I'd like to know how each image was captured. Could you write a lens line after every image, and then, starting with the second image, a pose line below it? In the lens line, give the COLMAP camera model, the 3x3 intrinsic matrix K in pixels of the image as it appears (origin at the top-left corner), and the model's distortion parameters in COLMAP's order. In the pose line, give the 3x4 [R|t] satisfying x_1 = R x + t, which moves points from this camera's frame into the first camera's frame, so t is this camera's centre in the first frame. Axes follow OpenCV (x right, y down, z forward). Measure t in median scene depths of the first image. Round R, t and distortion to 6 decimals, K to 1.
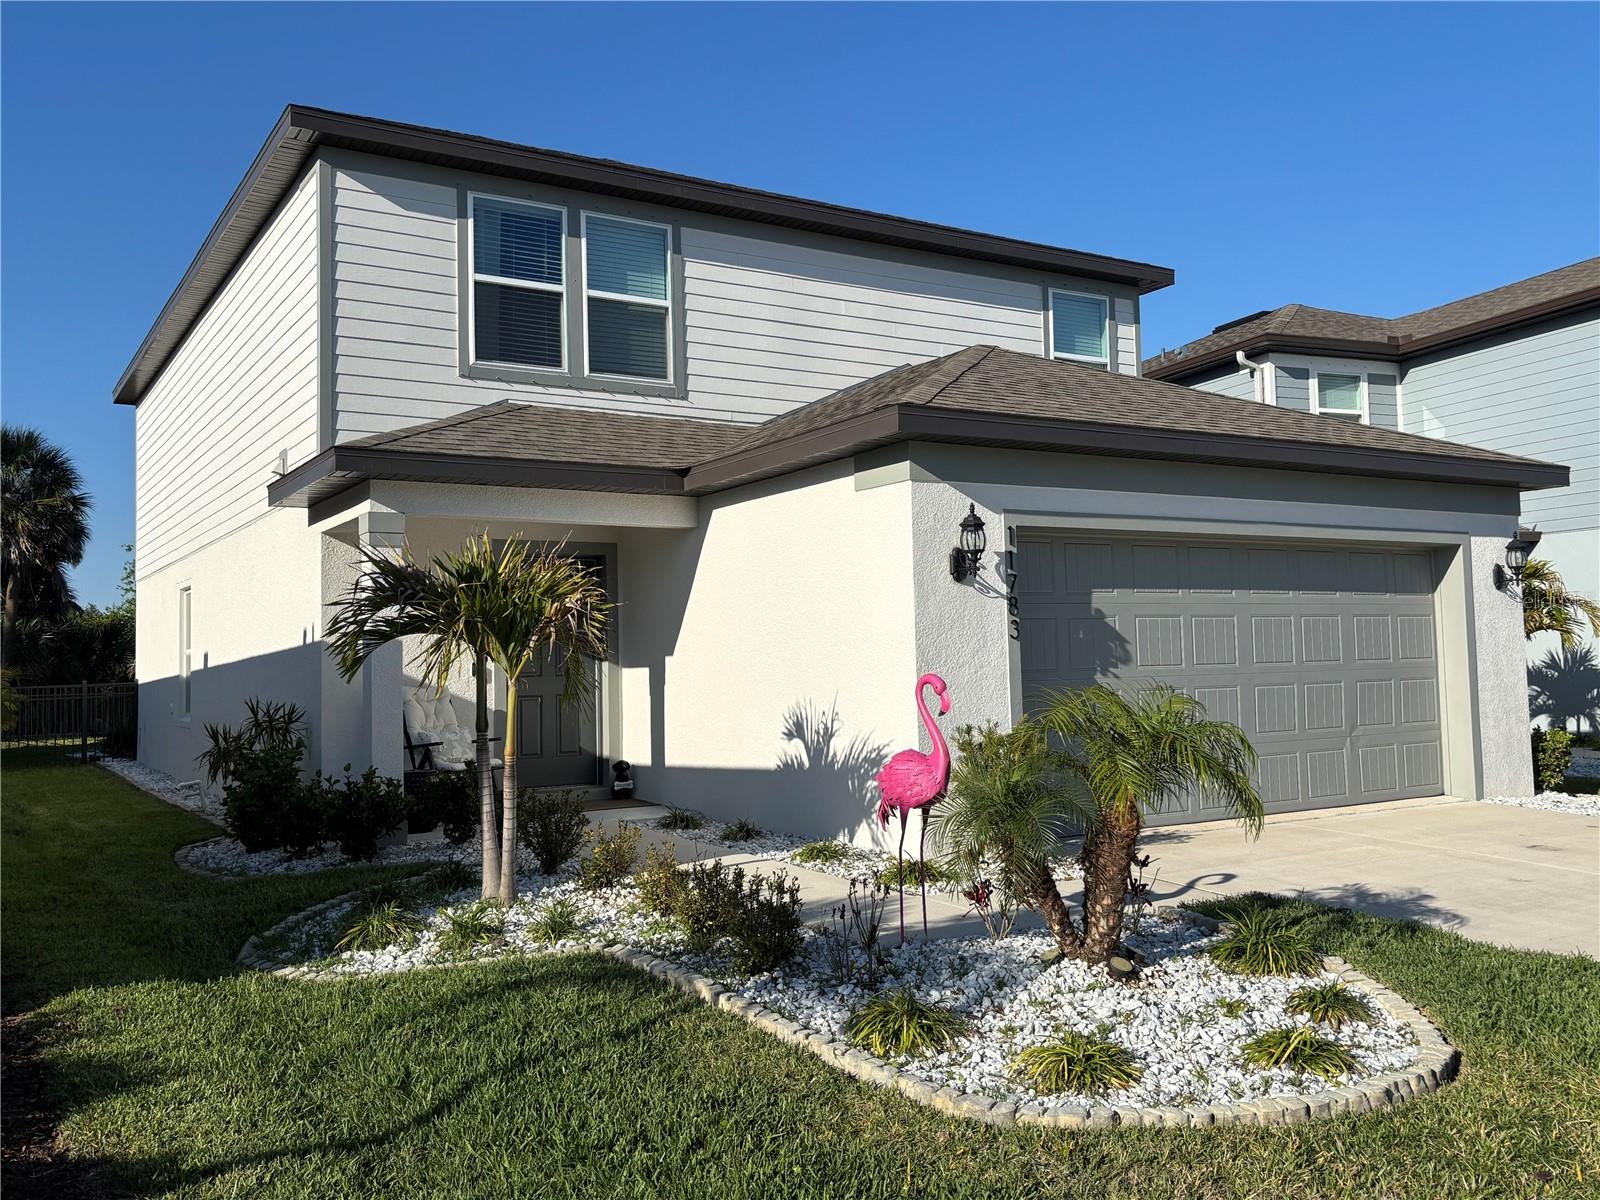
lens RADIAL K [[1365.7, 0, 806.5], [0, 1365.7, 602.6], [0, 0, 1]] dist [0.114979, -0.218943]
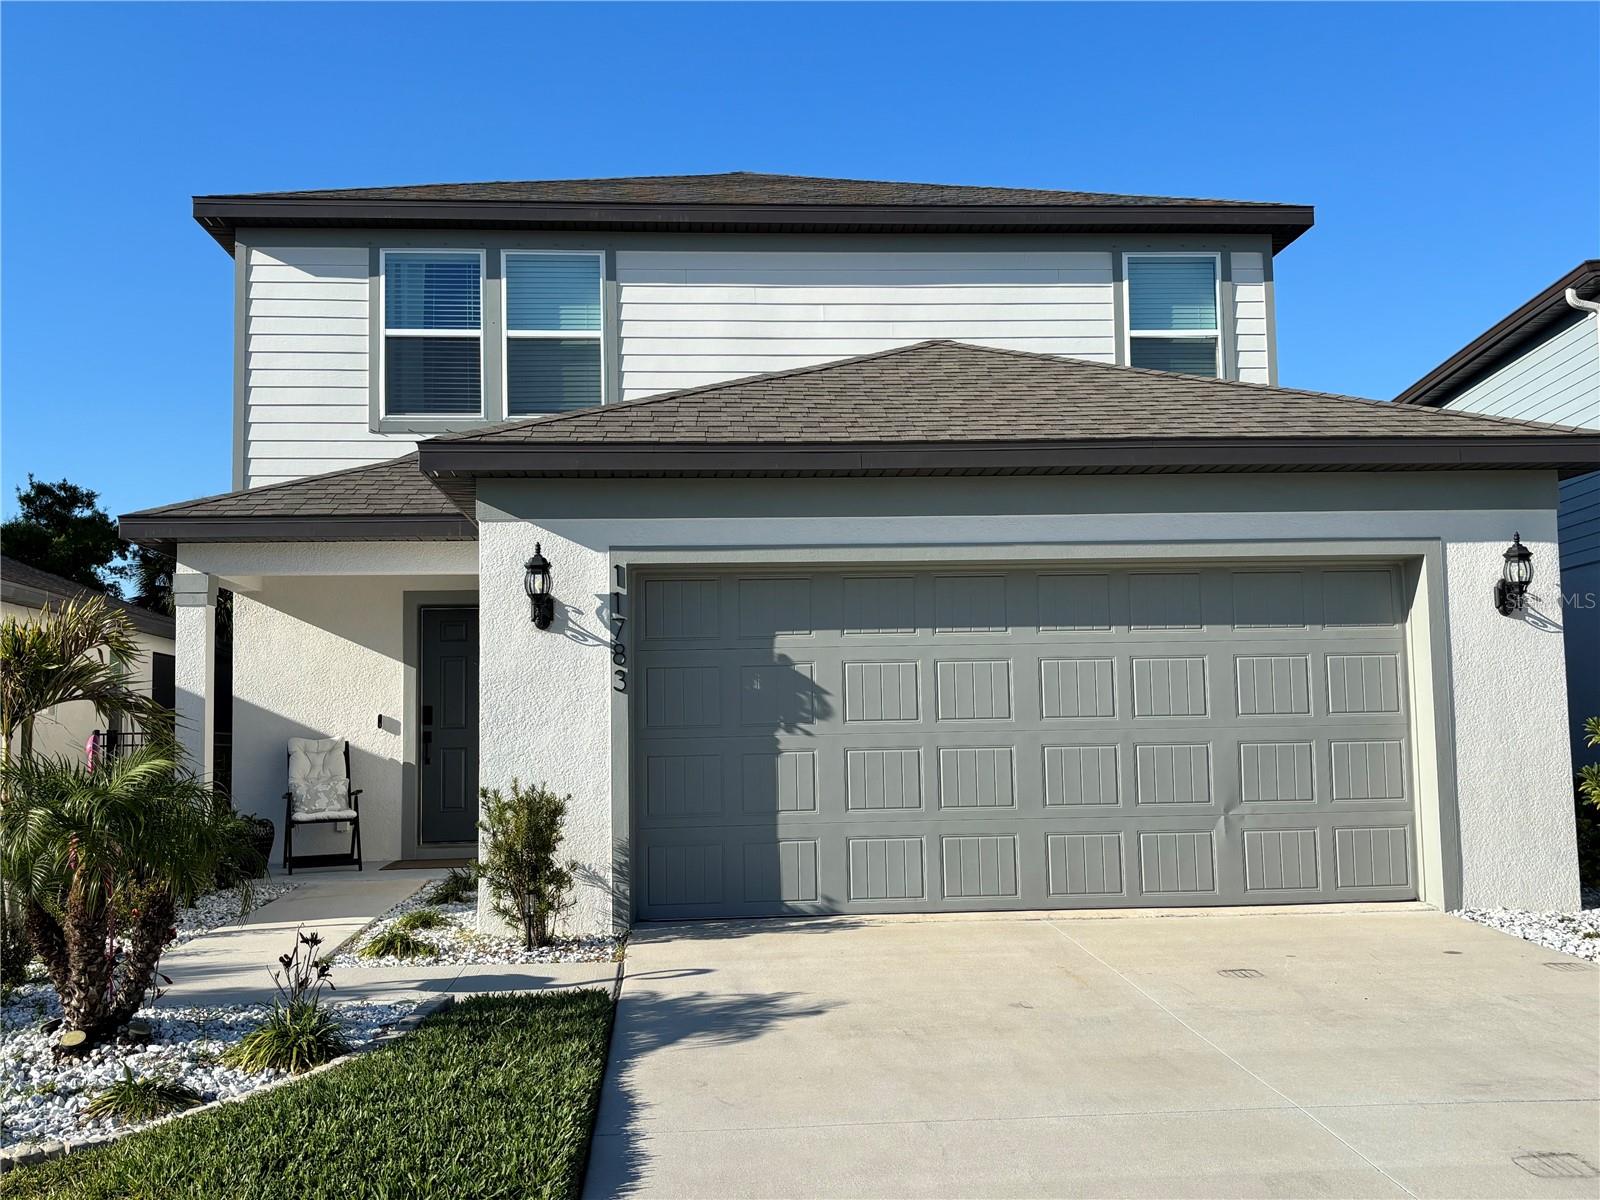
lens RADIAL K [[1569.6, 0, 807.9], [0, 1569.6, 604.2], [0, 0, 1]] dist [0.143854, -0.310529]
pose [[0.889661, -0.029660, -0.455658, 0.559751], [0.019880, 0.999458, -0.026242, -0.000714], [0.456189, 0.014288, 0.889768, 0.110567]]
